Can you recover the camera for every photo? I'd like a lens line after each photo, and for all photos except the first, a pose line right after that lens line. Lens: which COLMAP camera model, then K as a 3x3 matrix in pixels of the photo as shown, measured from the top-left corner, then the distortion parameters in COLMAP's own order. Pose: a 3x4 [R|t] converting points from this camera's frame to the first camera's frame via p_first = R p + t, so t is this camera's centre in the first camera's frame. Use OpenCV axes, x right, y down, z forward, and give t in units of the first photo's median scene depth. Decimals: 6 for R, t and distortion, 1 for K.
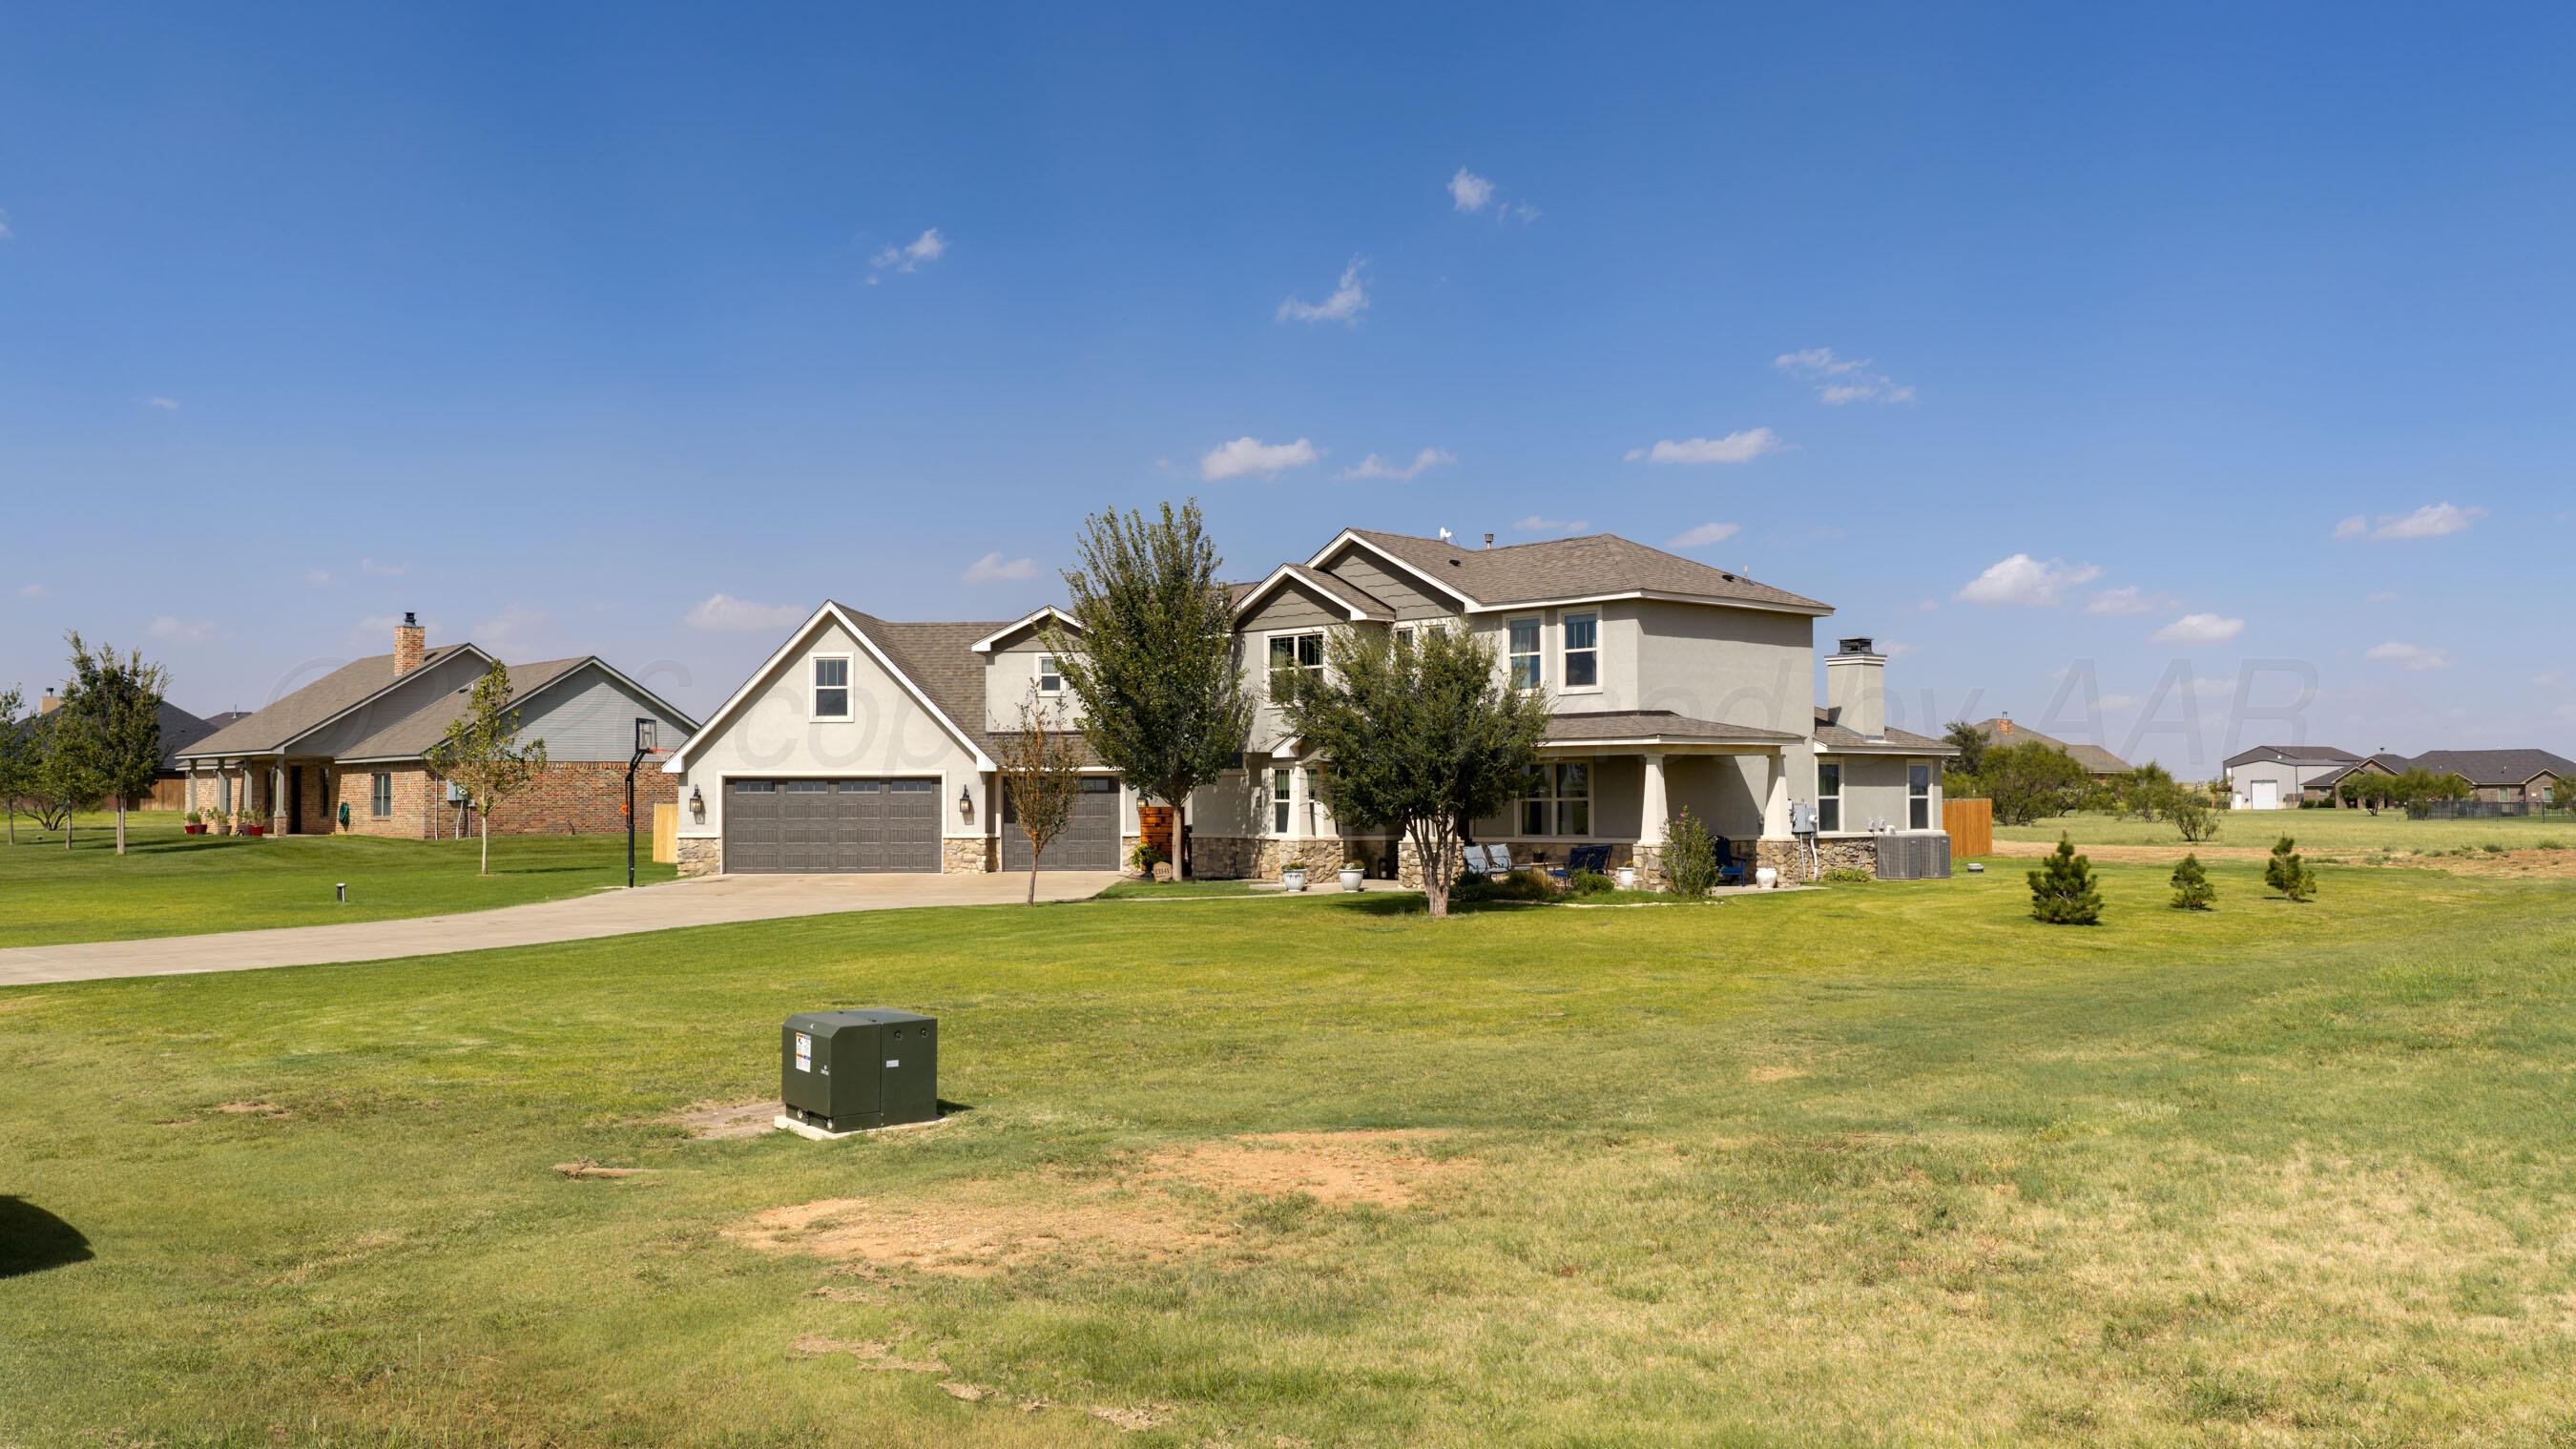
lens RADIAL K [[2122.1, 0, 1288.0], [0, 2122.1, 742.4], [0, 0, 1]] dist [0.045274, -0.090569]
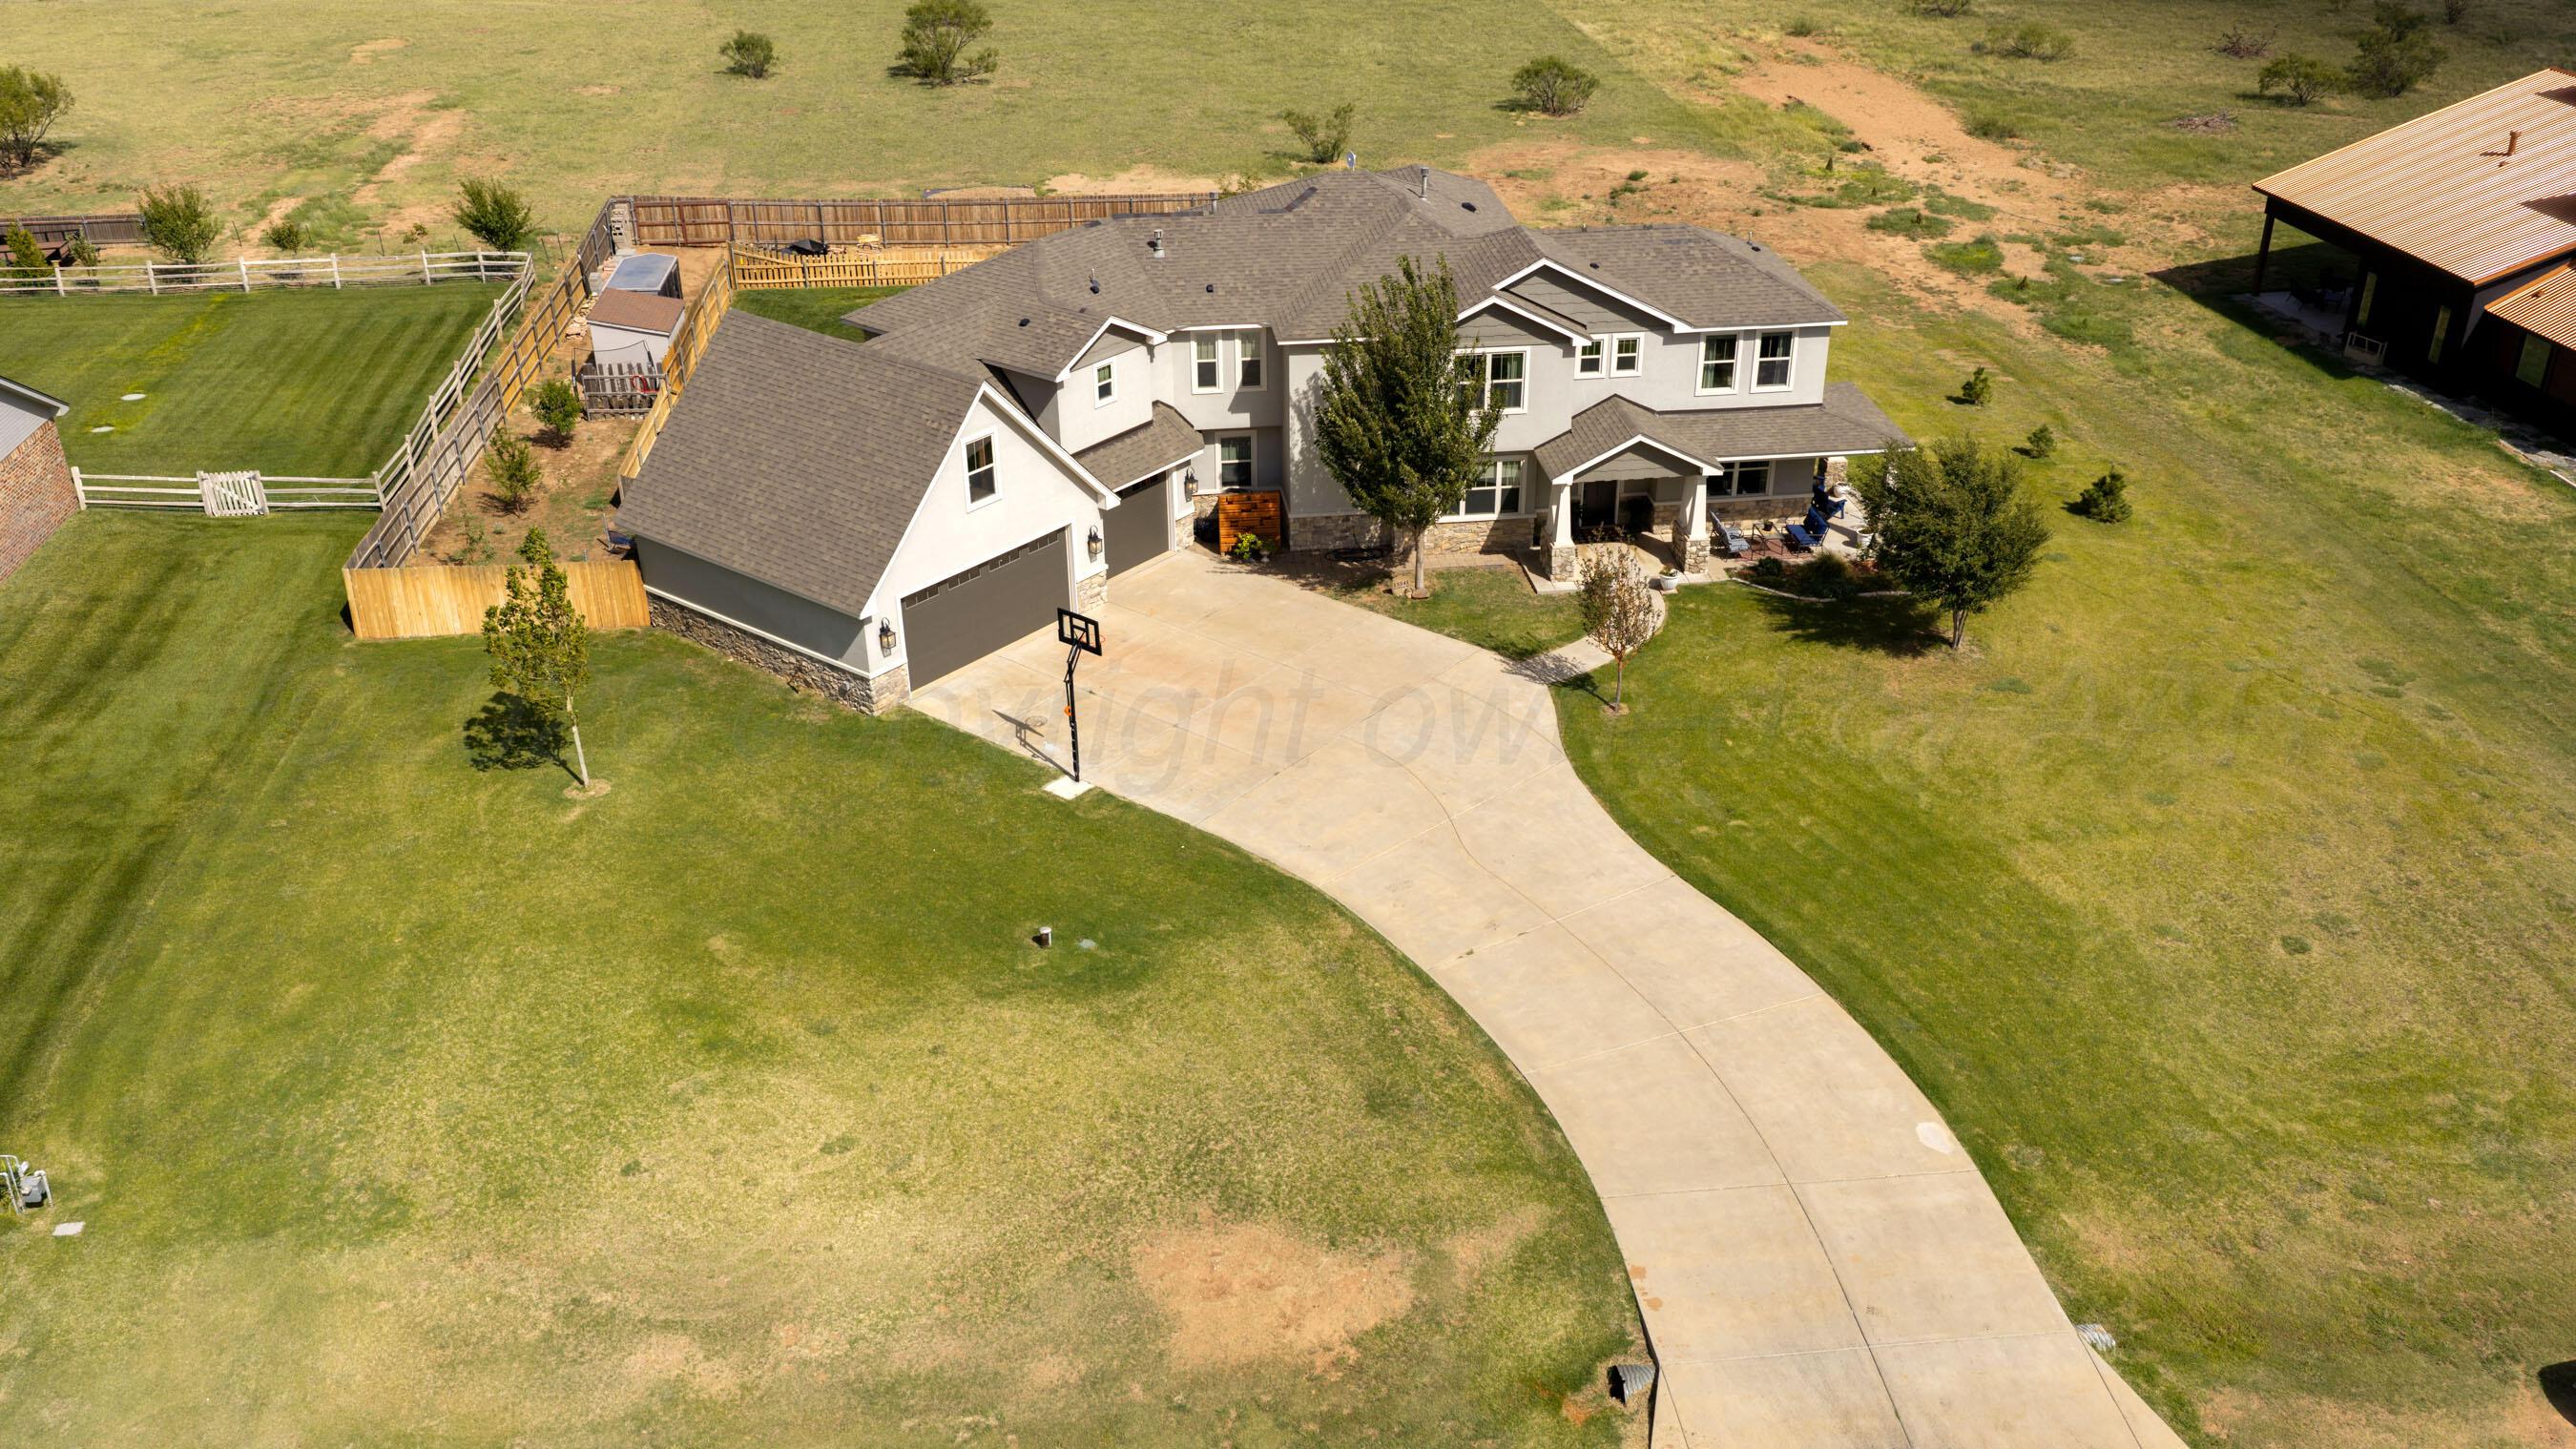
lens RADIAL K [[2143.2, 0, 1288.8], [0, 2143.2, 743.8], [0, 0, 1]] dist [0.043386, -0.087303]
pose [[0.597406, -0.383020, 0.704558, -0.919494], [-0.017537, 0.872118, 0.488981, -0.415492], [-0.801747, -0.304476, 0.514291, 0.438890]]
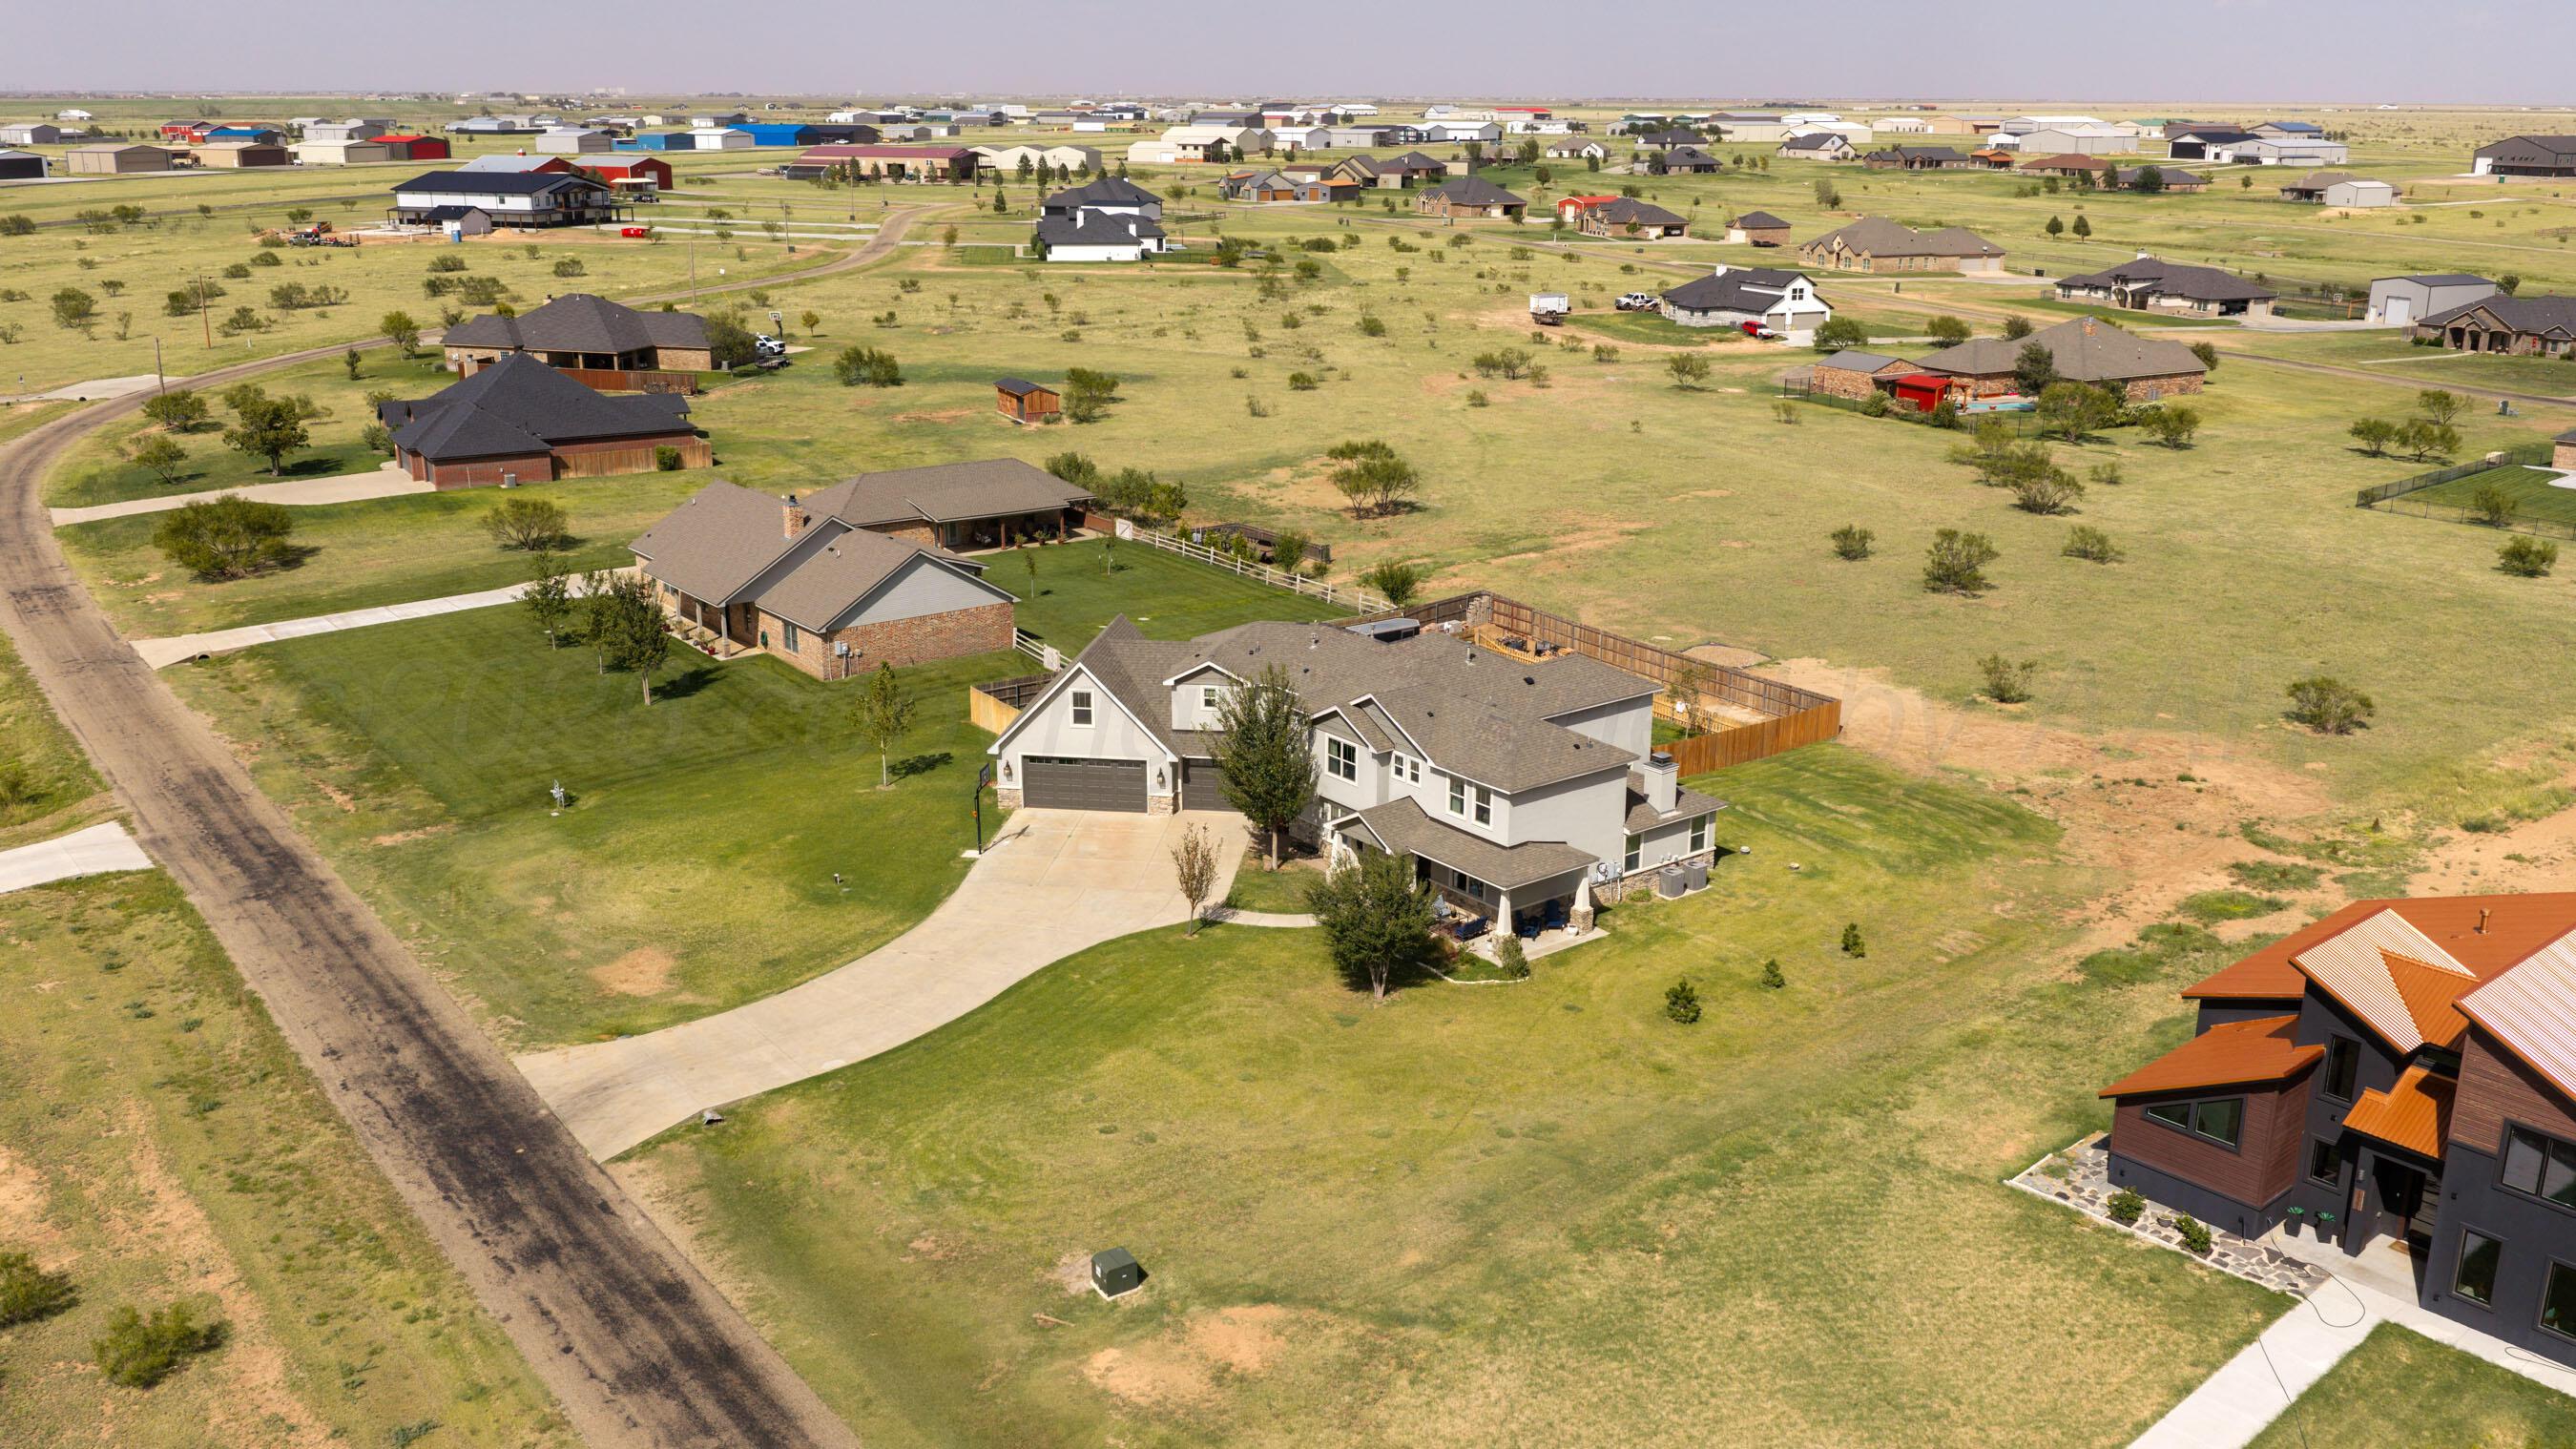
lens RADIAL K [[2122.1, 0, 1288.0], [0, 2122.1, 742.4], [0, 0, 1]] dist [0.045274, -0.090569]
pose [[0.994564, 0.036086, -0.097671, 0.130292], [-0.002925, 0.947337, 0.320225, -0.609807], [0.104083, -0.318199, 0.942293, -0.664649]]
